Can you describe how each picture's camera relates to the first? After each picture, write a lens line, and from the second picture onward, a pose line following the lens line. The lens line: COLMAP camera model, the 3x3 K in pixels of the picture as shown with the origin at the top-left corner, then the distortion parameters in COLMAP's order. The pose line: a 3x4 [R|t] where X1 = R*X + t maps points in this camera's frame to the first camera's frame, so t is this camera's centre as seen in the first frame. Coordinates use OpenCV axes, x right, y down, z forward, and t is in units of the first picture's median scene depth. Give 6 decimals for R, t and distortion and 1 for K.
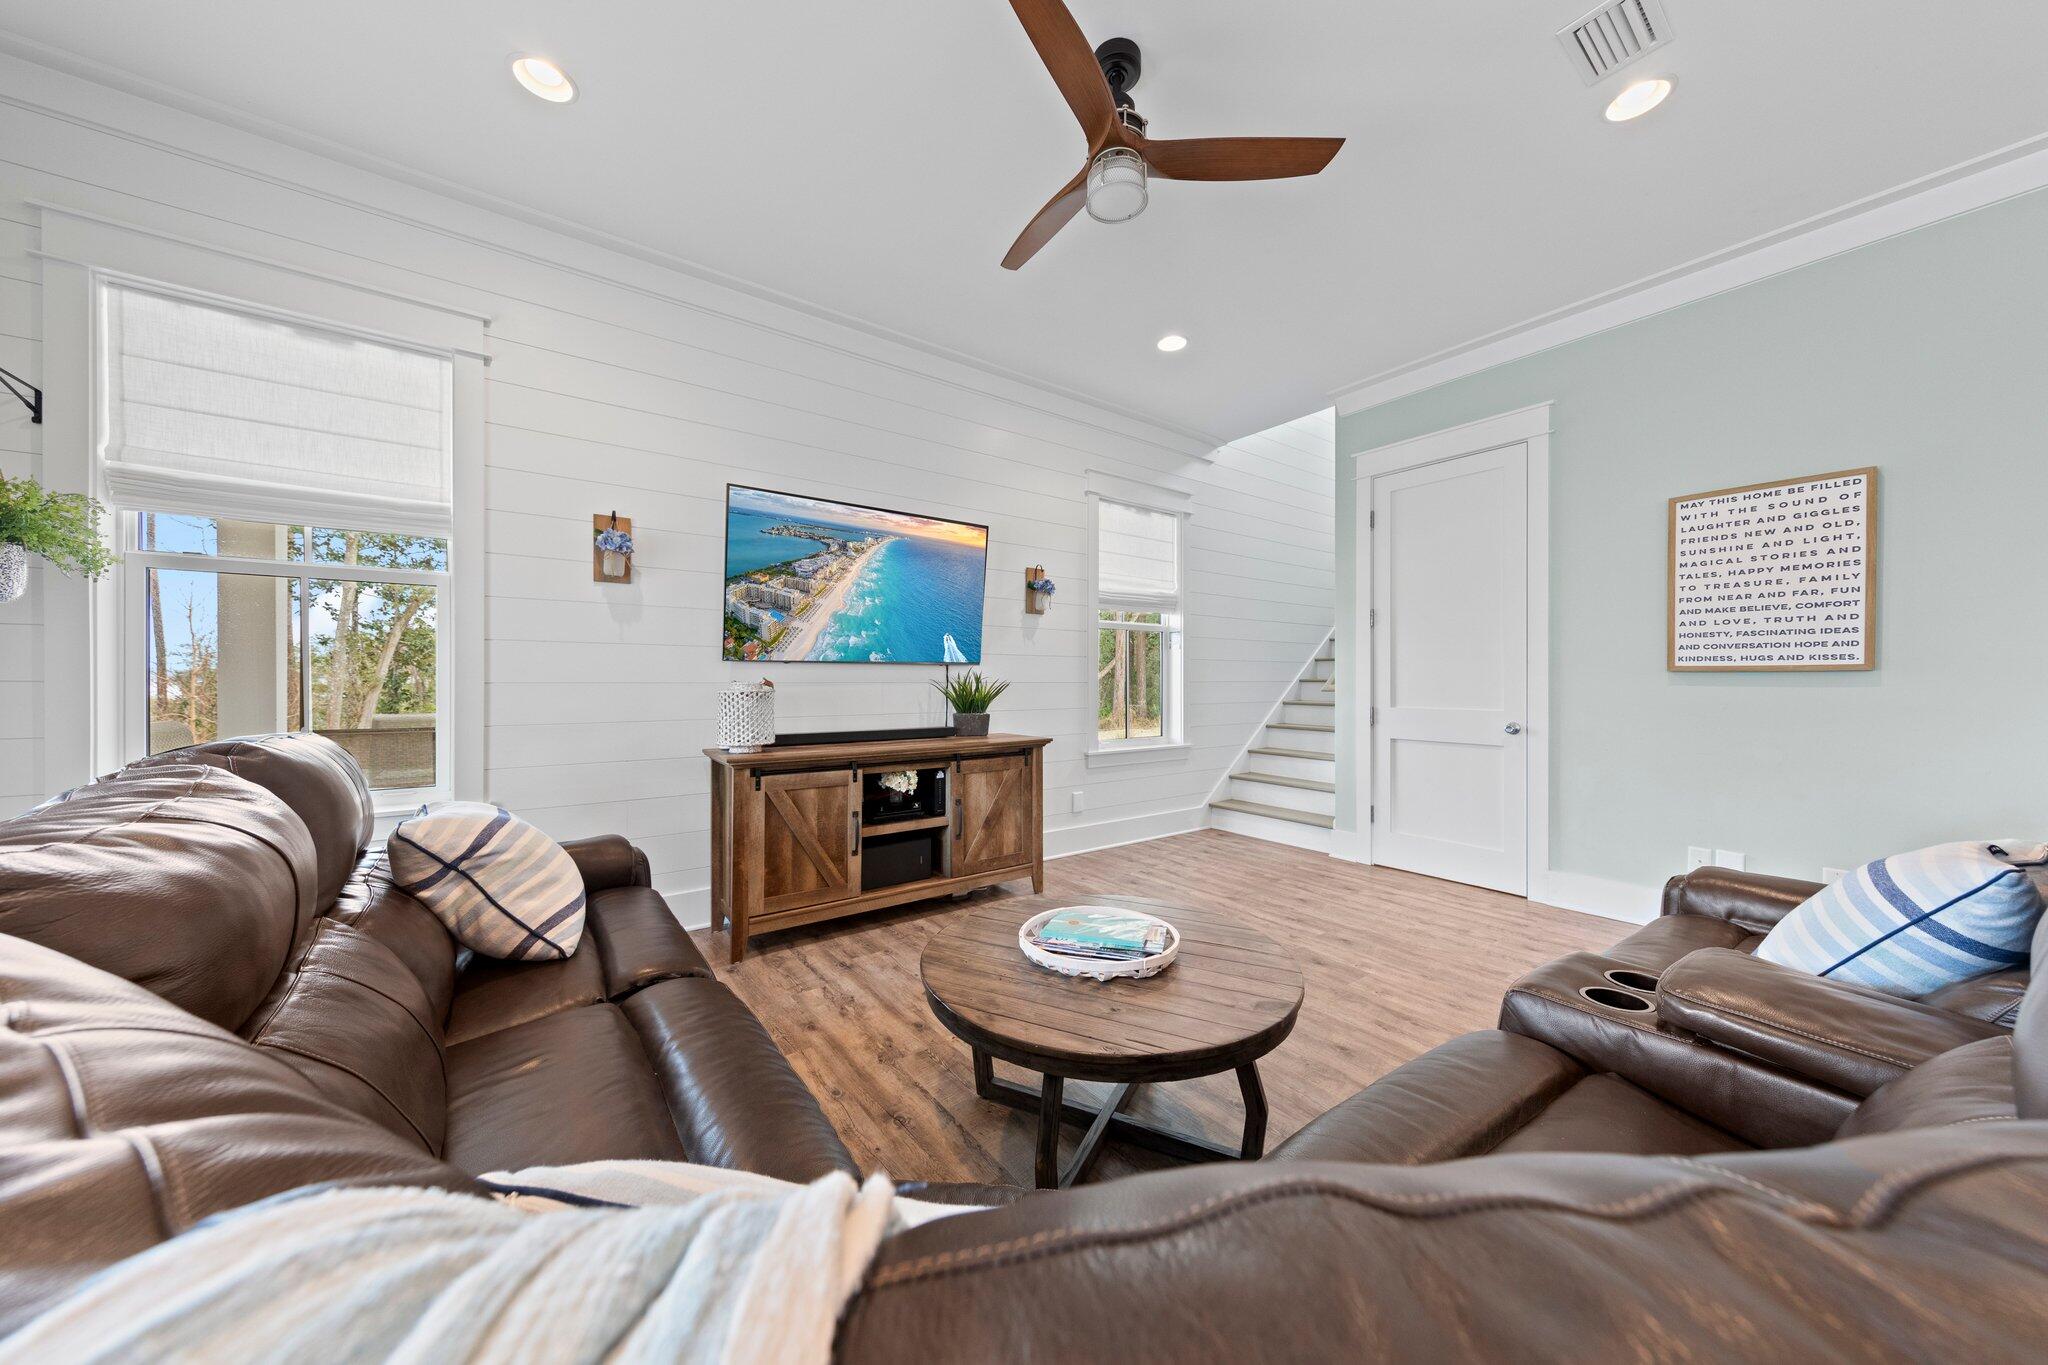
lens RADIAL K [[673.2, 0, 1024.0], [0, 673.2, 682.5], [0, 0, 1]] dist [0.007000, -0.000250]
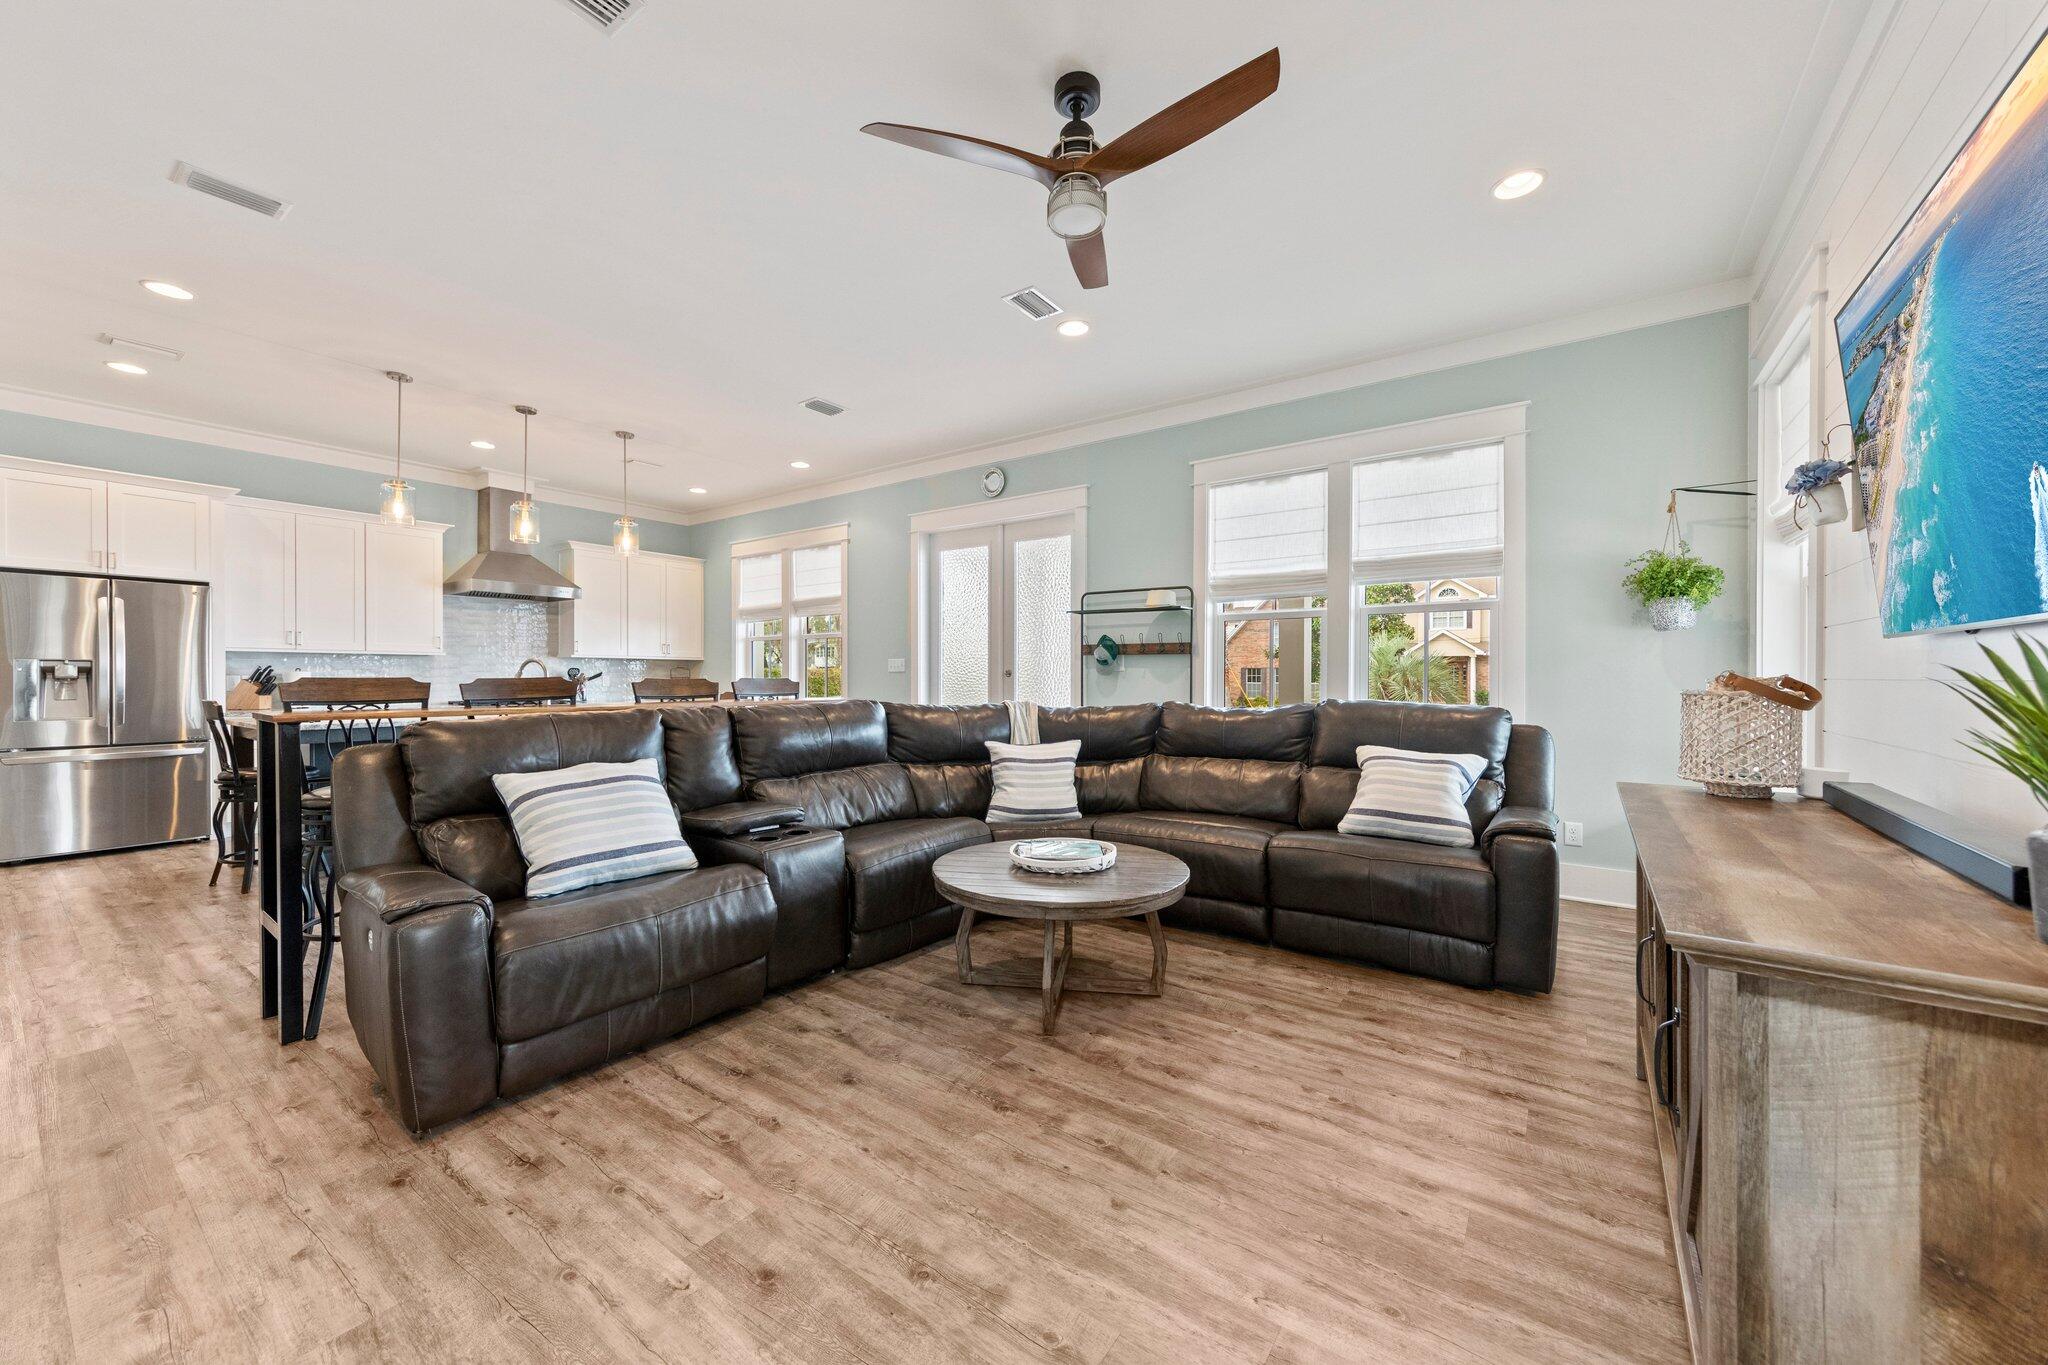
lens RADIAL K [[760.1, 0, 1024.0], [0, 760.1, 682.5], [0, 0, 1]] dist [0.000828, 0.000024]
pose [[-0.951571, 0.001195, -0.307427, 0.532331], [-0.001878, 0.999951, 0.009698, -0.002601], [0.307423, 0.009806, -0.951522, 1.932456]]
